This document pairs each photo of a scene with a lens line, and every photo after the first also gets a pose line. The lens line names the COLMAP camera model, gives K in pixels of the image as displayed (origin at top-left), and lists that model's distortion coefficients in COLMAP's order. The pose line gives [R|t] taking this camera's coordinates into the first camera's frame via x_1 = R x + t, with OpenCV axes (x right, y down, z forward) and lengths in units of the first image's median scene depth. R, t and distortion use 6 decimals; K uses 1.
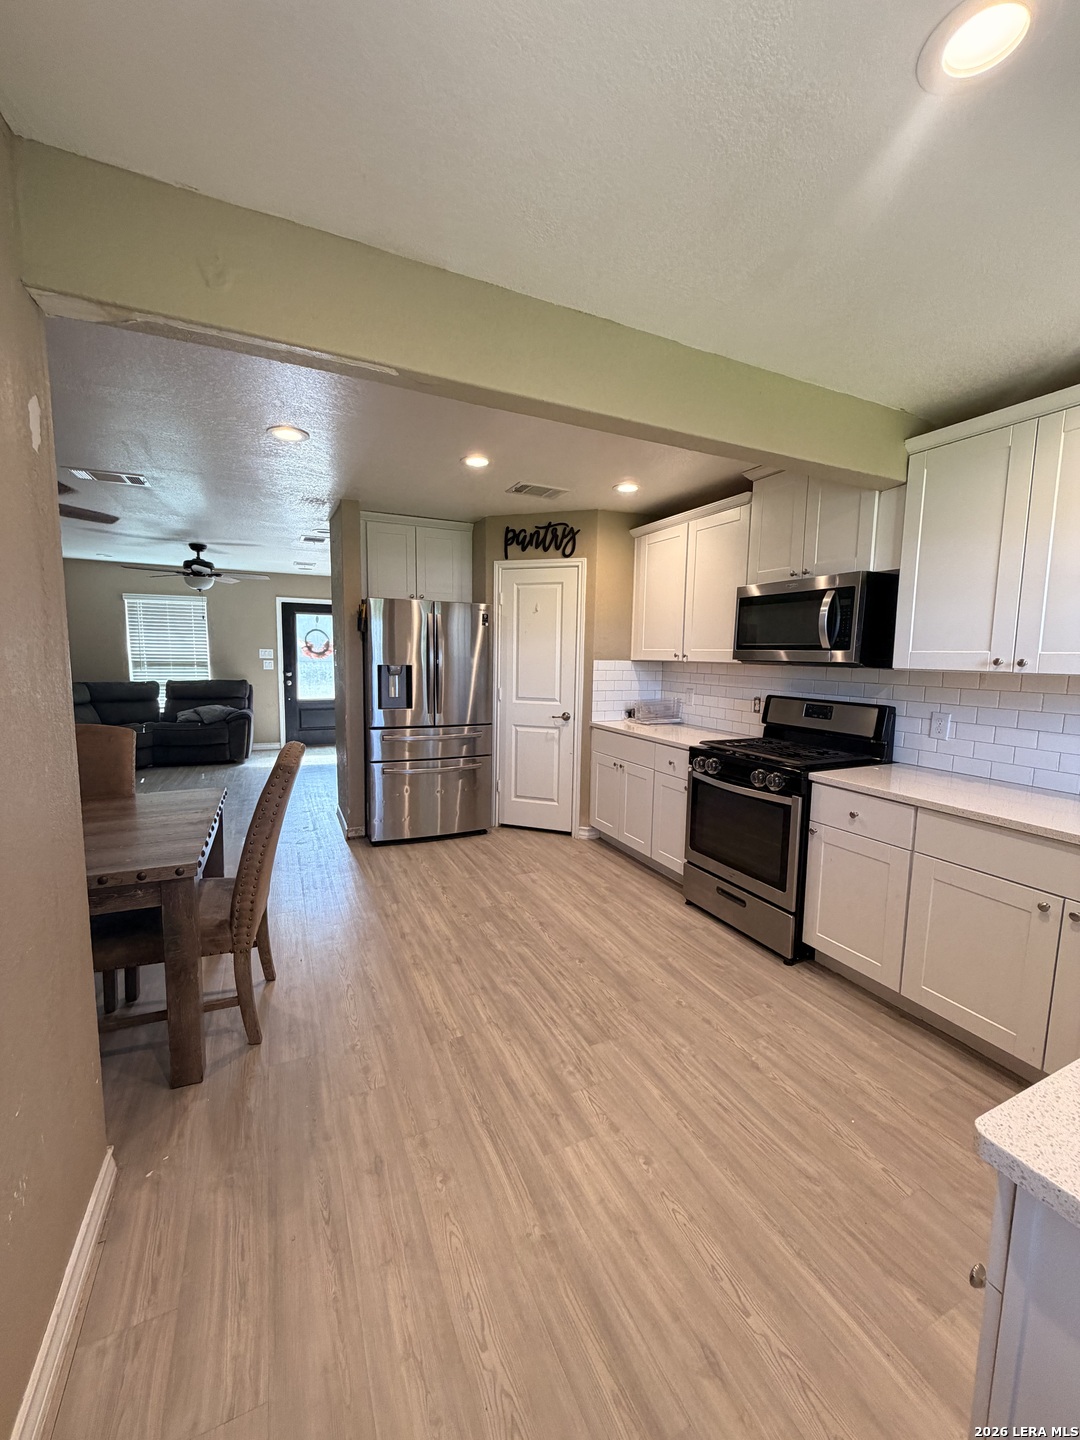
lens RADIAL K [[570.8, 0, 538.7], [0, 570.8, 714.8], [0, 0, 1]] dist [0.000040, -0.000164]
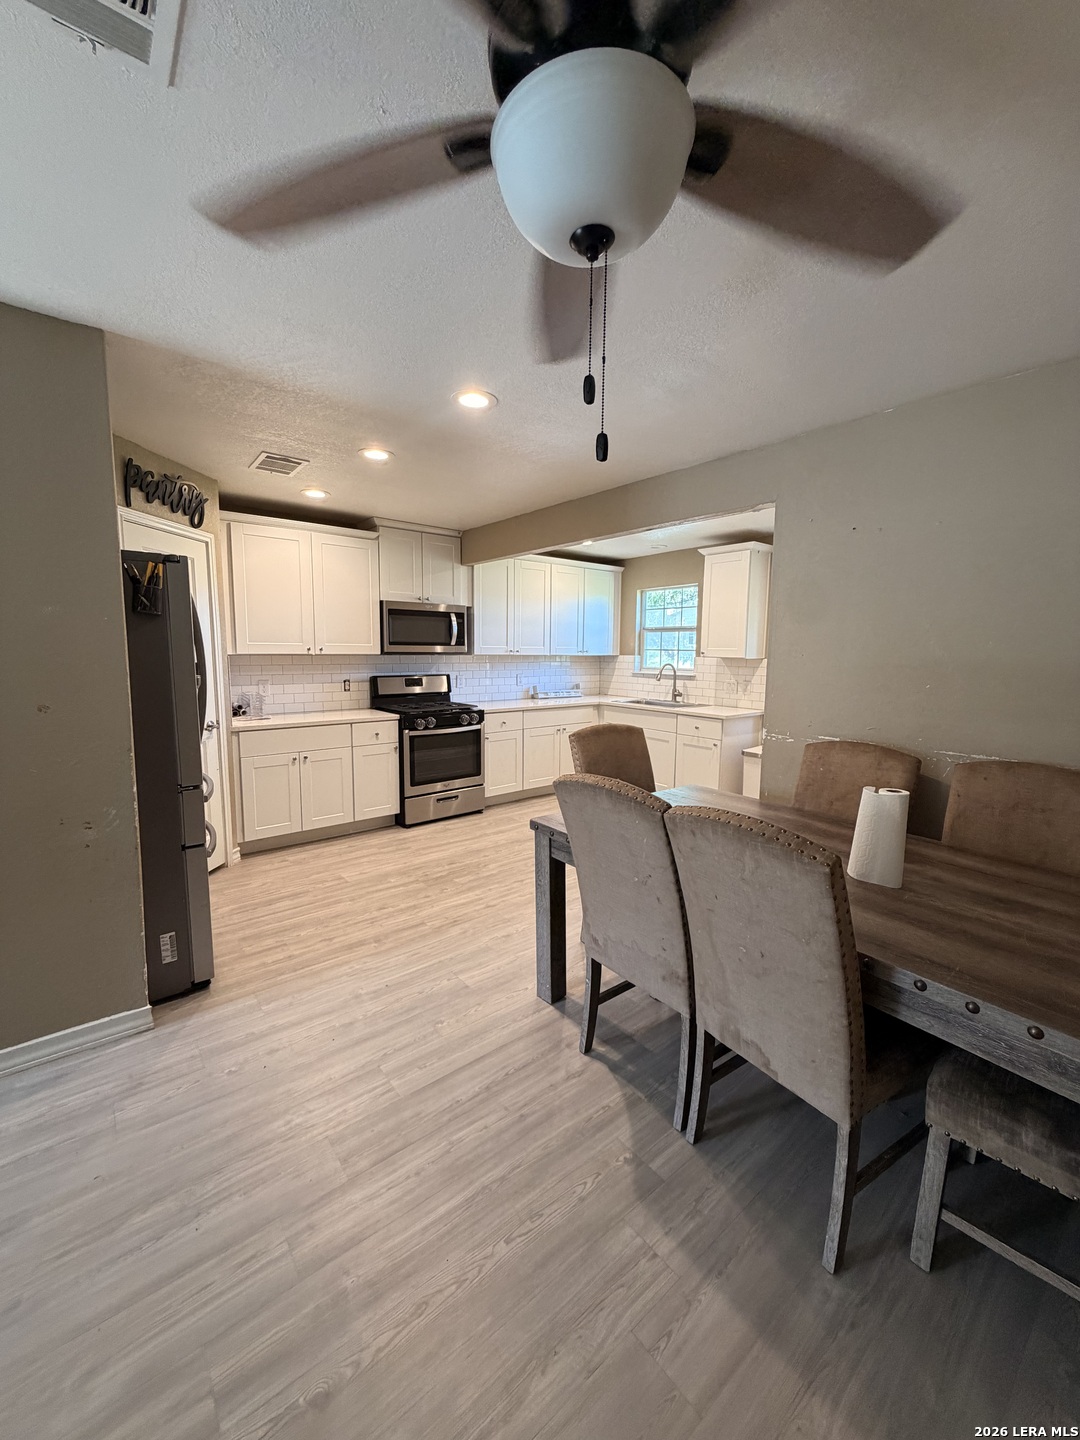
lens RADIAL K [[570.8, 0, 538.7], [0, 570.8, 714.8], [0, 0, 1]] dist [0.000040, -0.000164]
pose [[-0.235022, -0.130364, 0.963208, -0.623694], [0.091942, 0.983540, 0.155550, -0.071429], [-0.967632, 0.125116, -0.219168, 0.535979]]
